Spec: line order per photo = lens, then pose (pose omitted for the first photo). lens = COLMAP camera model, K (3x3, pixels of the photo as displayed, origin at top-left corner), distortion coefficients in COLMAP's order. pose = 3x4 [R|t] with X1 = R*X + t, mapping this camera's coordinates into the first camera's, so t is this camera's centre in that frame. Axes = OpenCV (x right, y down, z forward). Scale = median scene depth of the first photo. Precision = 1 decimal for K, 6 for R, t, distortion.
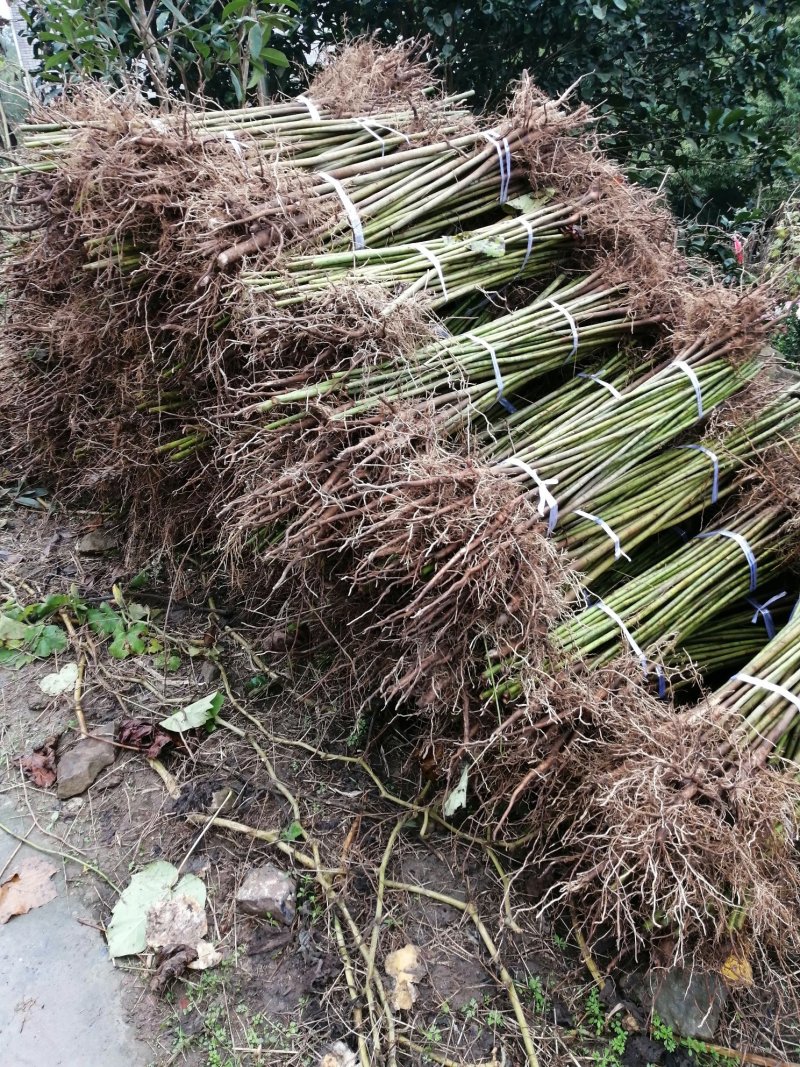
lens RADIAL K [[857.6, 0, 400.0], [0, 857.6, 533.5], [0, 0, 1]] dist [-0.027664, 0.040004]
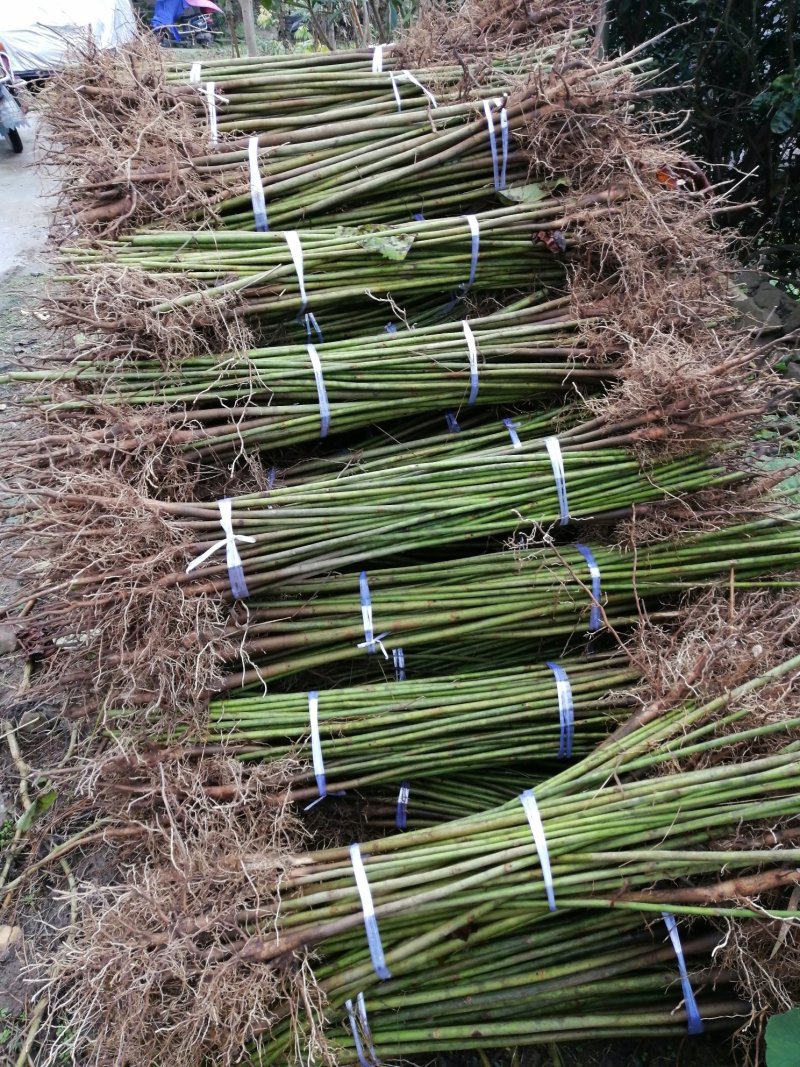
lens RADIAL K [[857.6, 0, 400.0], [0, 857.6, 533.5], [0, 0, 1]] dist [-0.027664, 0.040004]
pose [[0.827817, 0.308958, -0.468257, 0.586910], [-0.266718, 0.951066, 0.155995, -0.200476], [0.493539, -0.004243, 0.869713, 0.275793]]
